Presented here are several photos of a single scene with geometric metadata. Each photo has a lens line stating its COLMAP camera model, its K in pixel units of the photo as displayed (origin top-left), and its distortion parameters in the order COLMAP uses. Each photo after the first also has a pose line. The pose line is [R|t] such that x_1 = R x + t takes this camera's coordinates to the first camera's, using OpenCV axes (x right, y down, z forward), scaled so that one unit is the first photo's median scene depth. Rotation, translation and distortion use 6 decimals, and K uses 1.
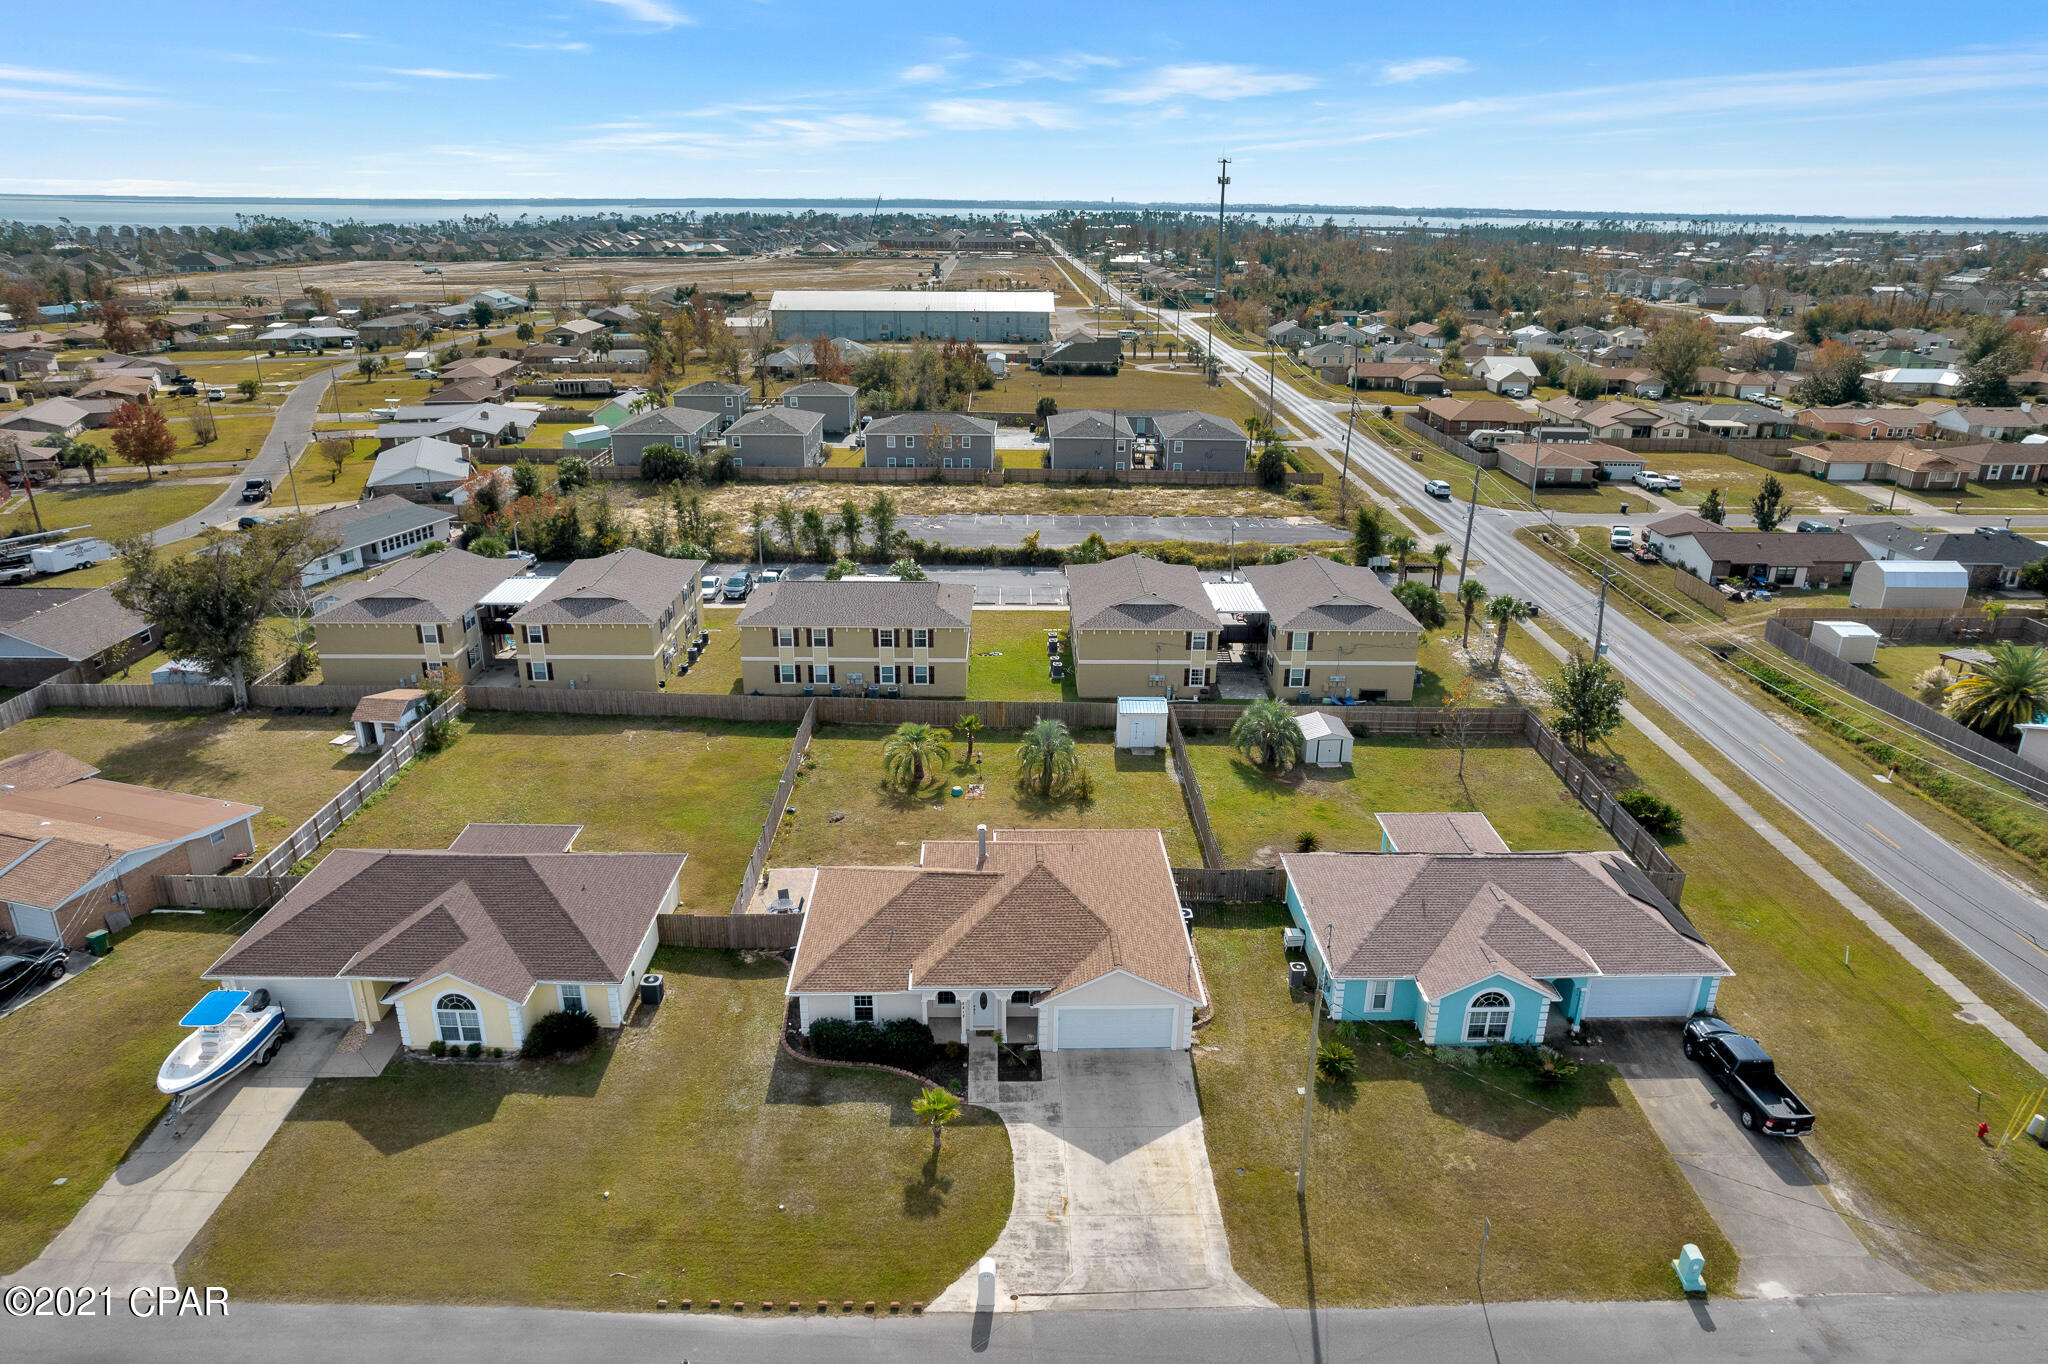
lens RADIAL K [[1320.6, 0, 1024.0], [0, 1320.6, 682.0], [0, 0, 1]] dist [-0.067428, 0.062386]
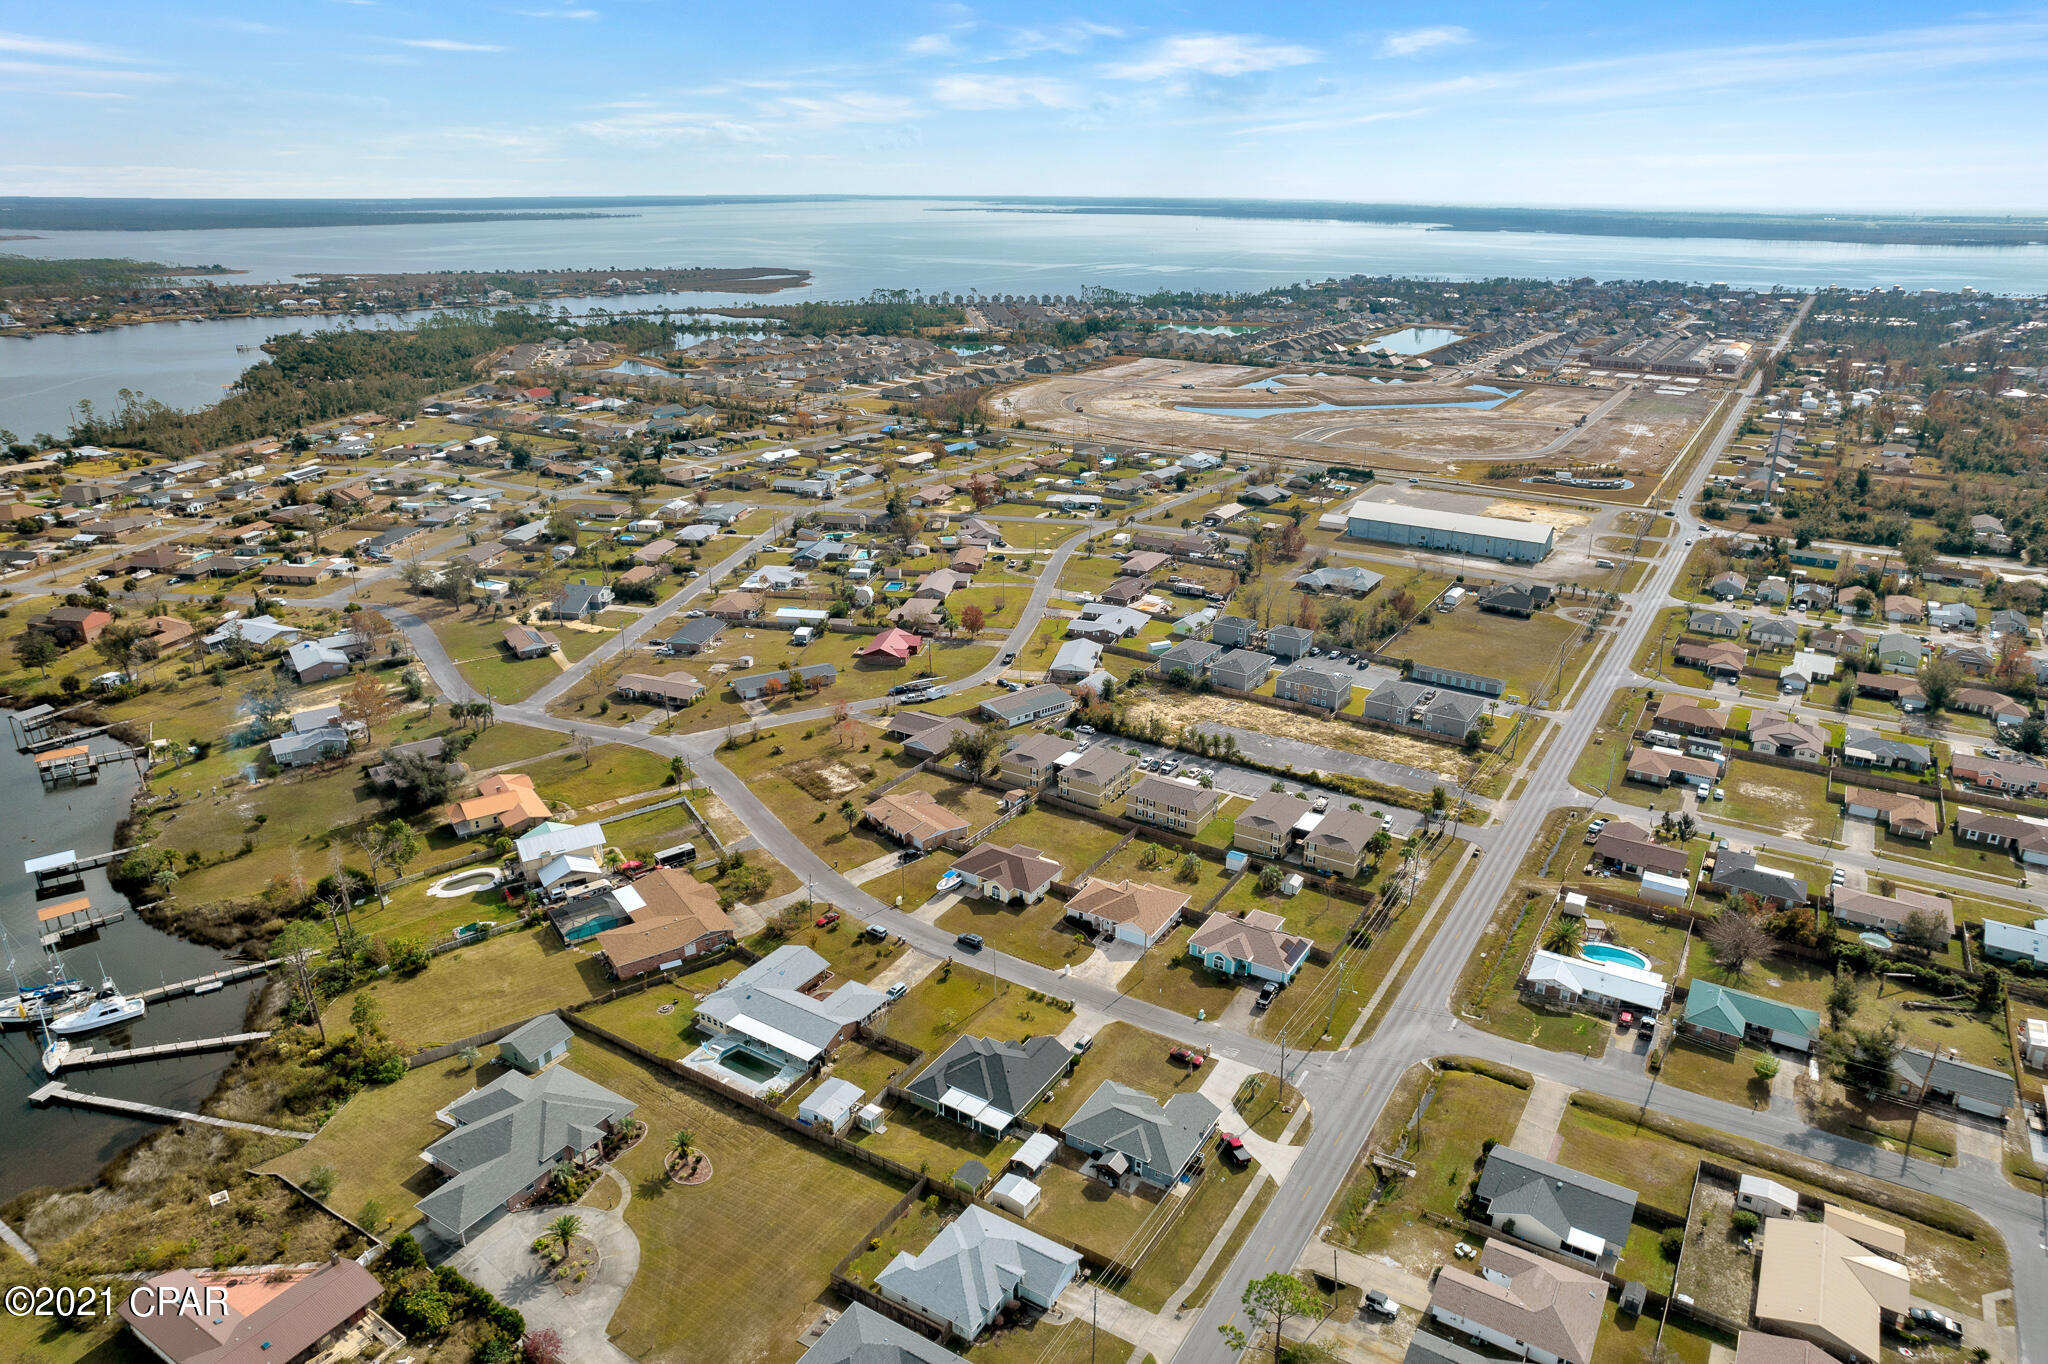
lens RADIAL K [[1320.6, 0, 1024.0], [0, 1320.6, 682.0], [0, 0, 1]] dist [-0.067428, 0.062386]
pose [[0.839417, 0.186414, -0.510519, 1.664242], [-0.183474, 0.981389, 0.056676, -0.655644], [0.511583, 0.046092, 0.857997, -2.604652]]
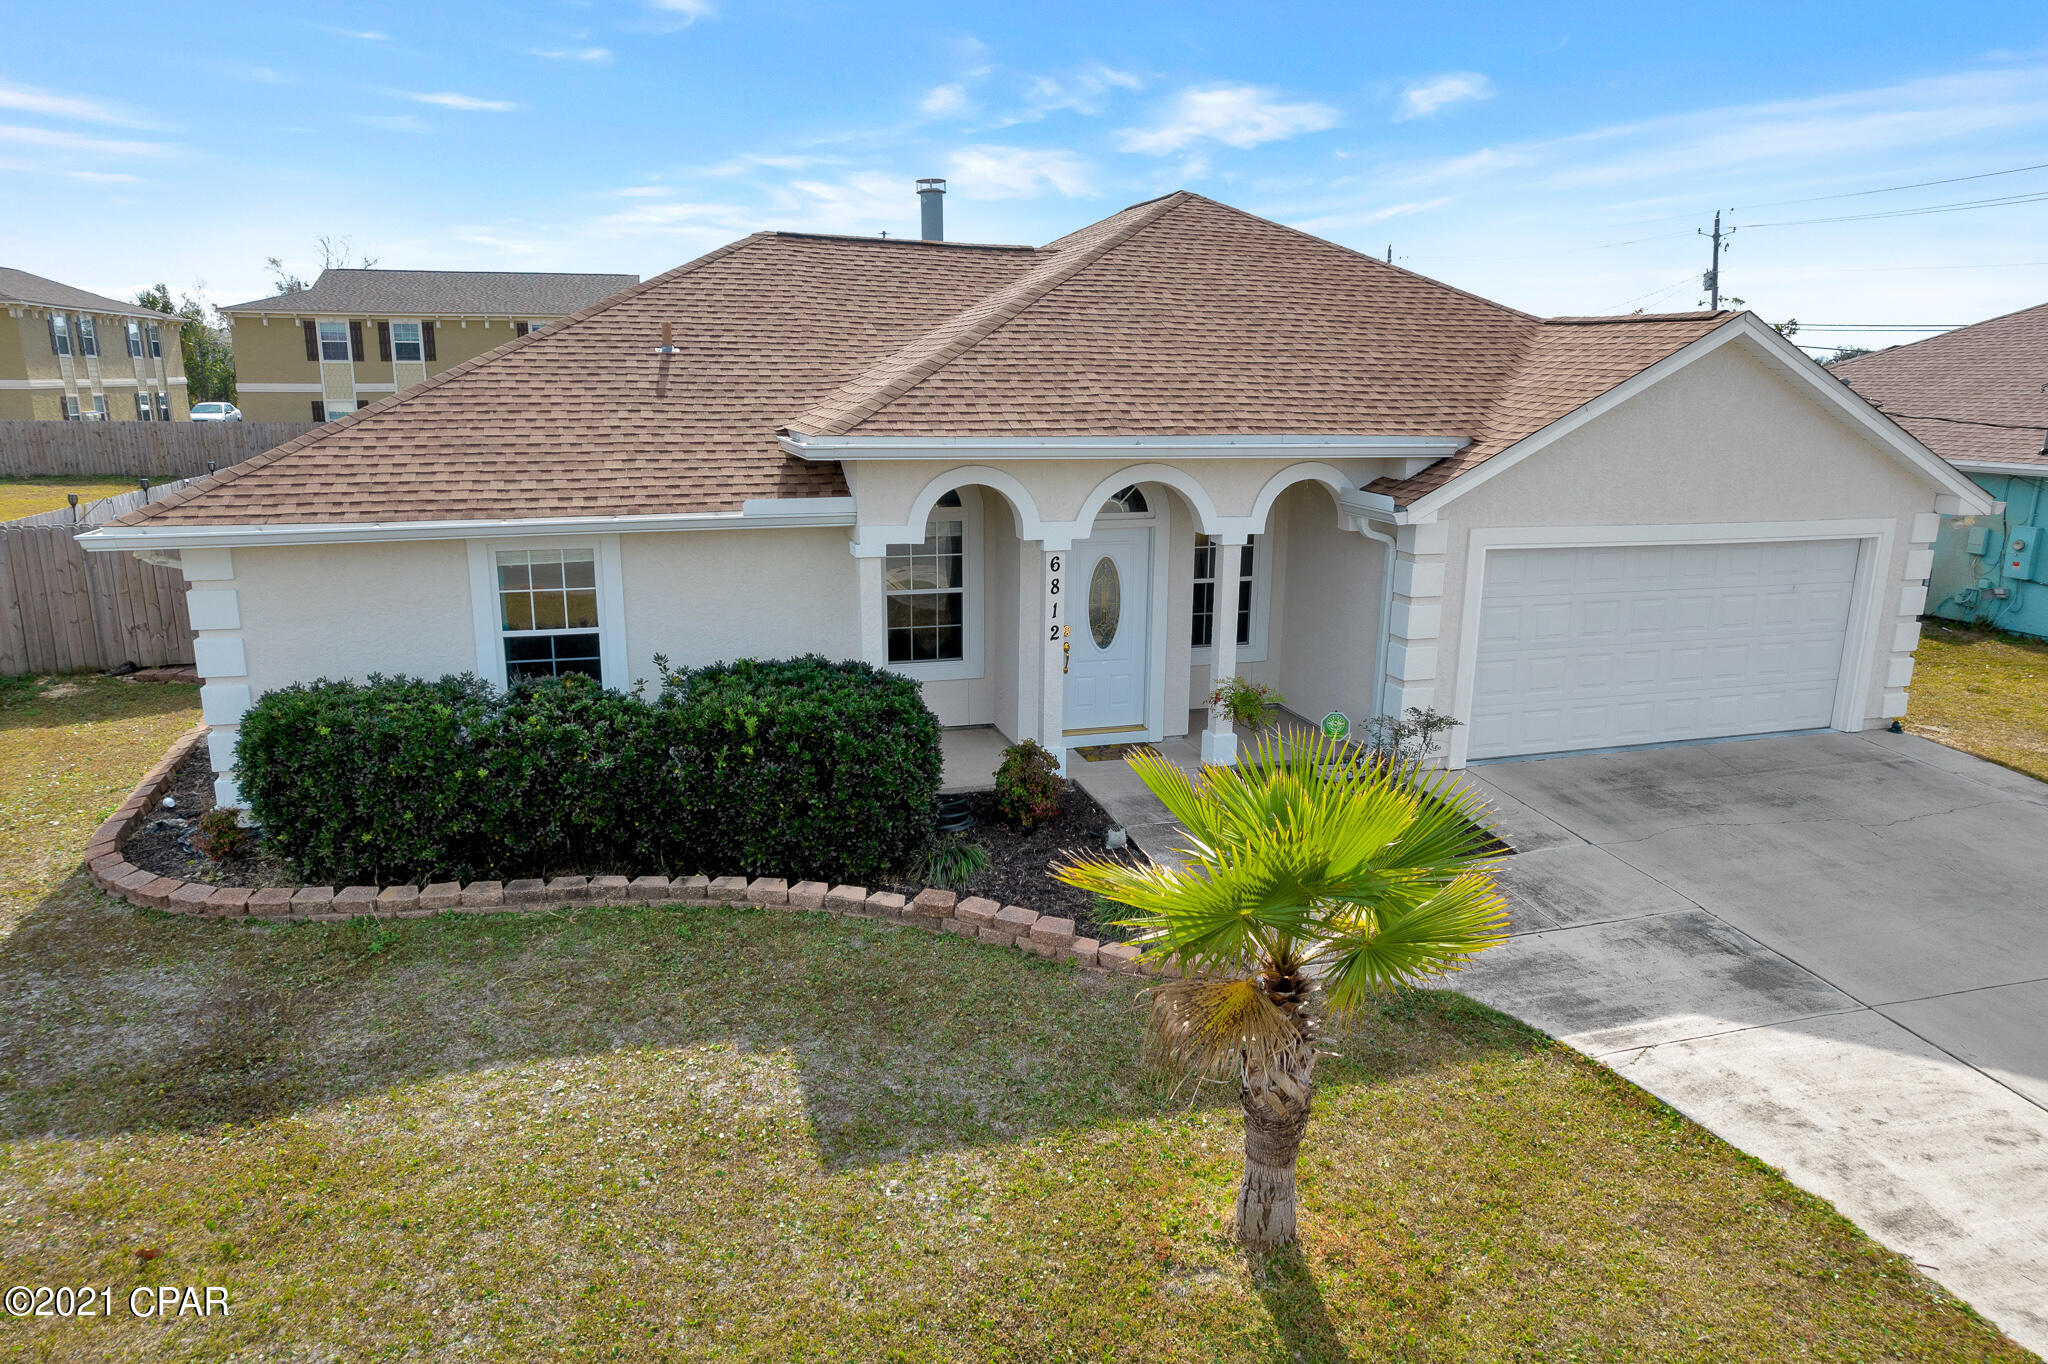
lens RADIAL K [[1320.6, 0, 1024.0], [0, 1320.6, 682.0], [0, 0, 1]] dist [-0.067428, 0.062386]
pose [[0.964457, -0.061390, 0.257009, -0.104876], [0.089411, 0.991083, -0.098792, 0.281335], [-0.248653, 0.118260, 0.961346, 0.795617]]
